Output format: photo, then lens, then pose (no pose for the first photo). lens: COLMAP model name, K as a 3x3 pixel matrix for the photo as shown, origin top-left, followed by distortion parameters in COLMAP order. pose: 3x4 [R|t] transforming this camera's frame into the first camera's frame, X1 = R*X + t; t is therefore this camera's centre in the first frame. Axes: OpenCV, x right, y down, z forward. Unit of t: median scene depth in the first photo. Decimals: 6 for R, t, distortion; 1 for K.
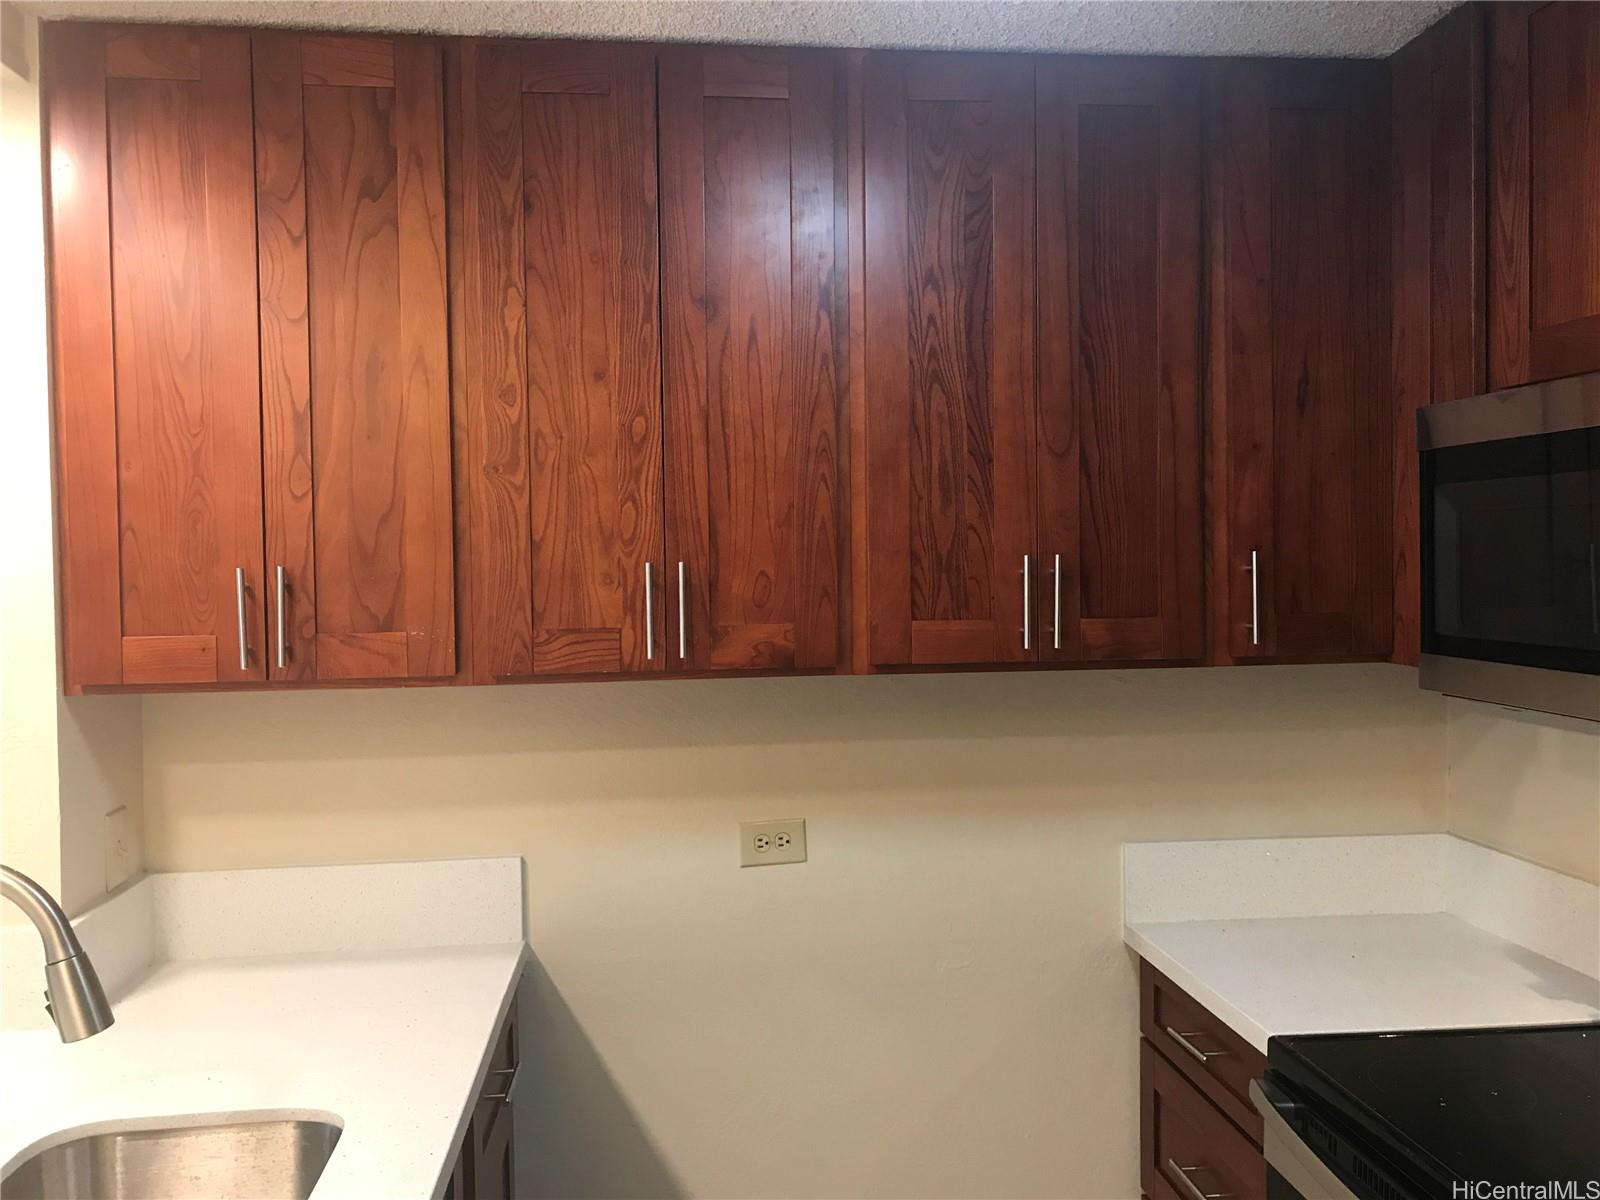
lens RADIAL K [[1290.3, 0, 800.1], [0, 1290.3, 581.4], [0, 0, 1]] dist [0.061333, -0.117757]
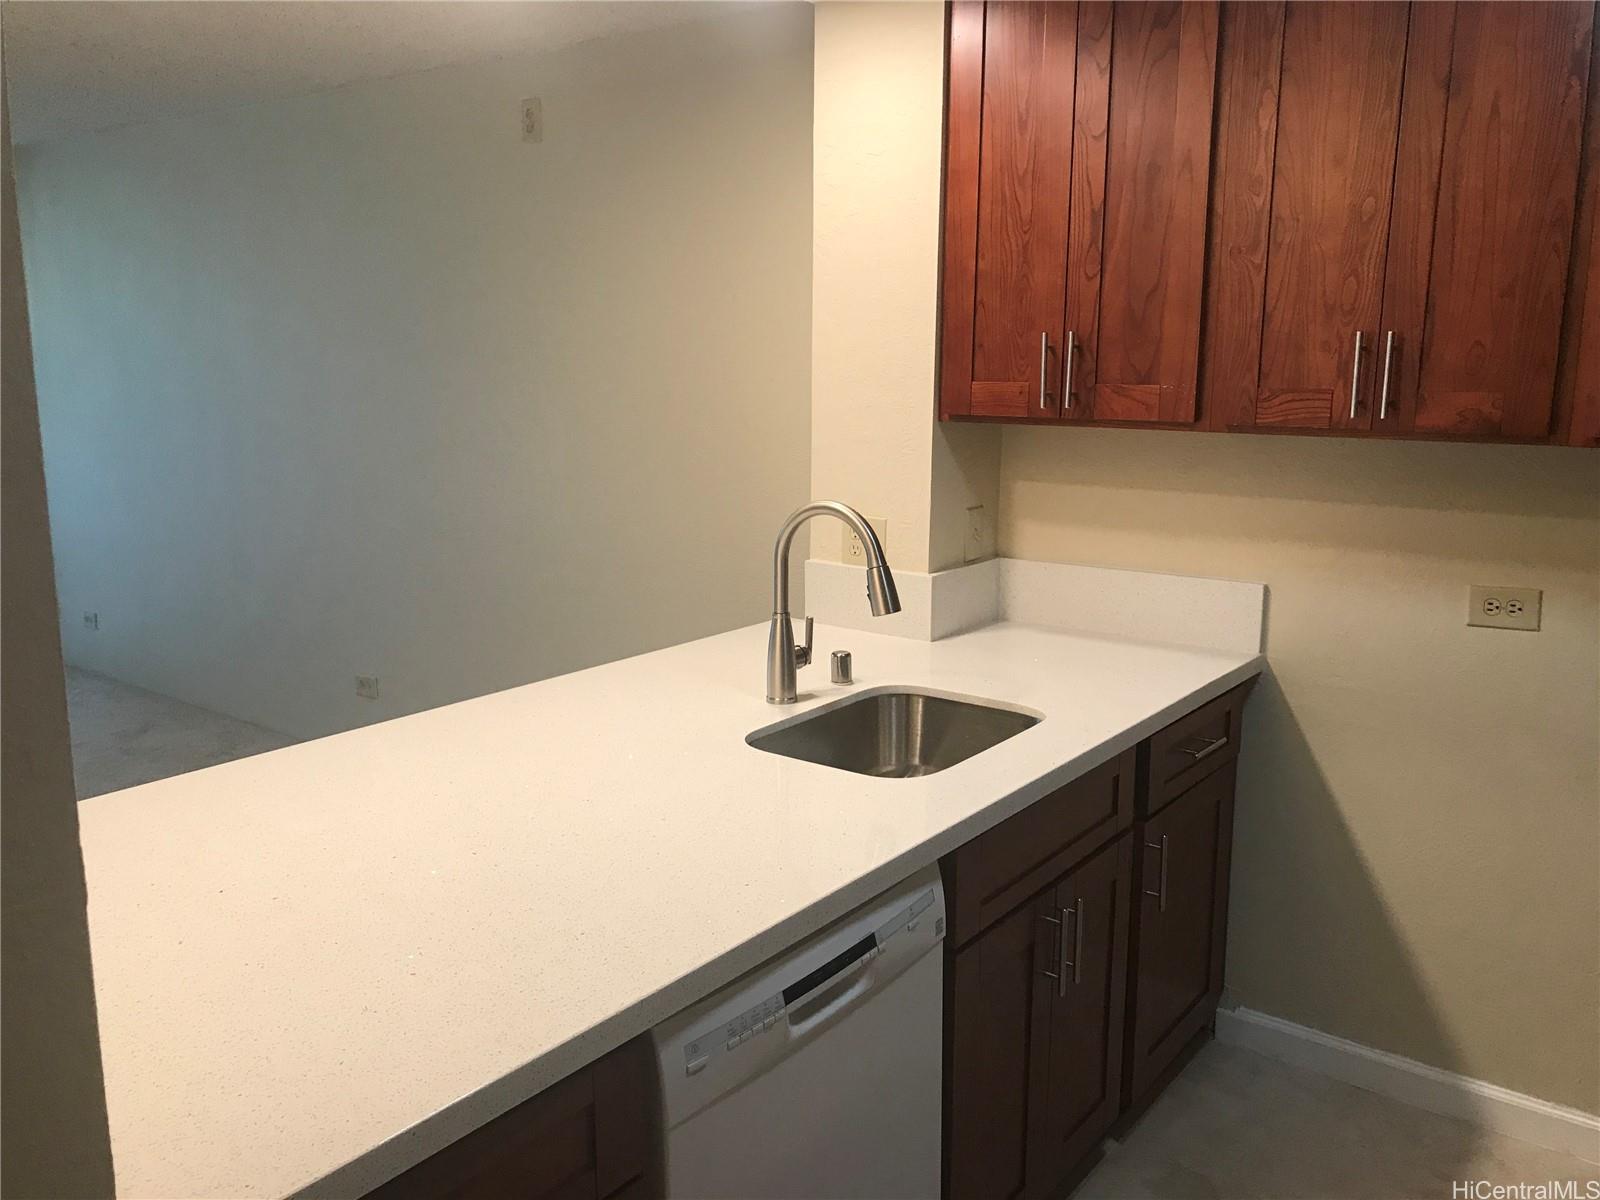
lens RADIAL K [[1308.1, 0, 800.0], [0, 1308.1, 600.0], [0, 0, 1]] dist [-0.009260, -0.002426]
pose [[0.731918, 0.144710, -0.665849, 0.314945], [-0.026116, 0.982428, 0.184806, 0.017840], [0.680892, -0.117874, 0.722836, -0.182313]]
